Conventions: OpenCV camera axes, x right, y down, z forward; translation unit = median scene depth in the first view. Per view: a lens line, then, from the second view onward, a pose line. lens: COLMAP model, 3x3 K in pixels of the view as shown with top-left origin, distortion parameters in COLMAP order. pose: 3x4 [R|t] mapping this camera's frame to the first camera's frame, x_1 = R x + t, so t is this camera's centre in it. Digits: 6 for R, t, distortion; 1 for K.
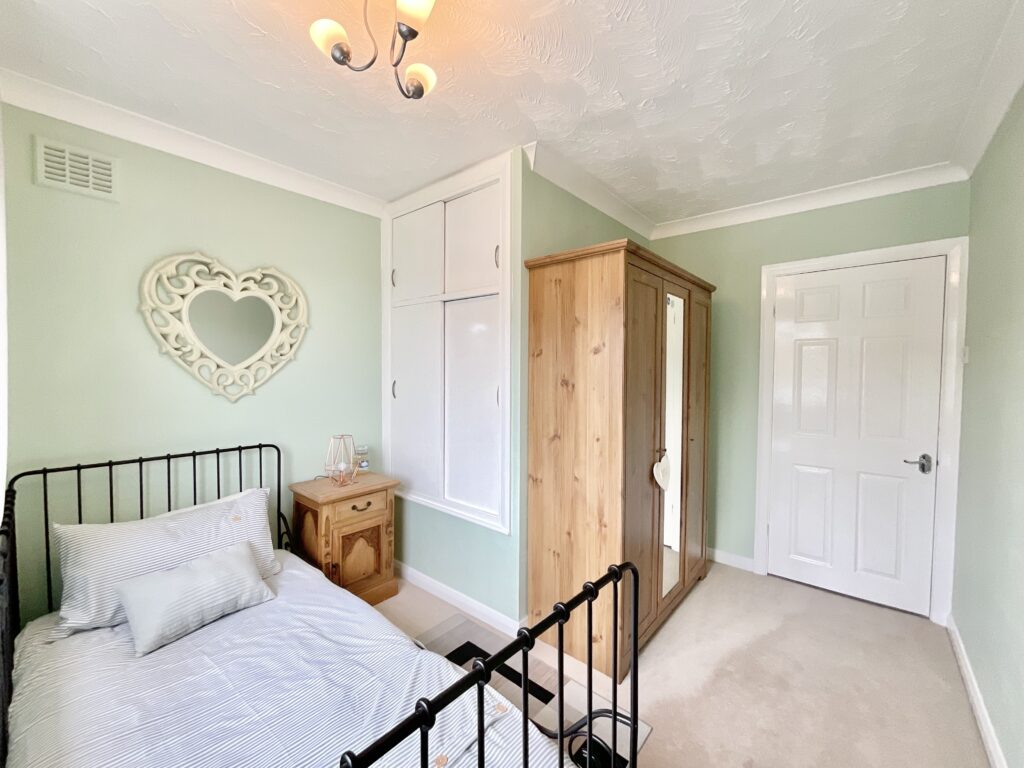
lens RADIAL K [[418.2, 0, 513.5], [0, 418.2, 382.2], [0, 0, 1]] dist [0.000860, 0.000544]
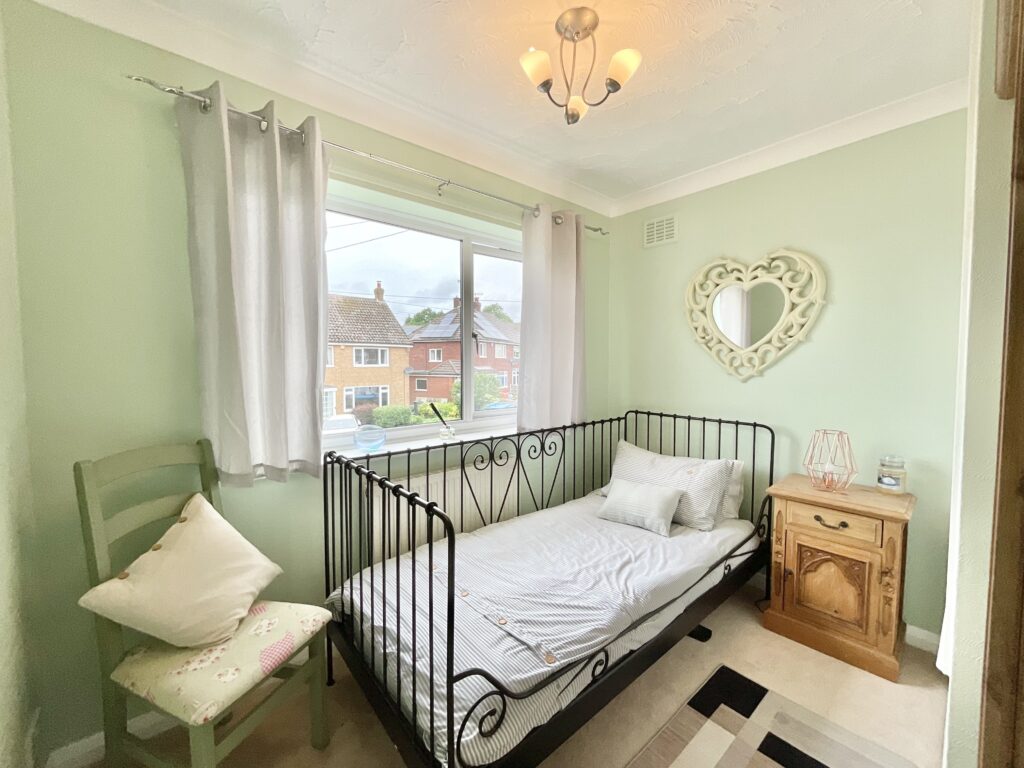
lens RADIAL K [[418.2, 0, 512.8], [0, 418.2, 383.9], [0, 0, 1]] dist [0.000860, 0.000544]
pose [[-0.138128, 0.039747, -0.989616, 0.504529], [-0.036280, 0.998321, 0.045161, 0.023577], [0.989750, 0.042141, -0.136454, 0.519984]]
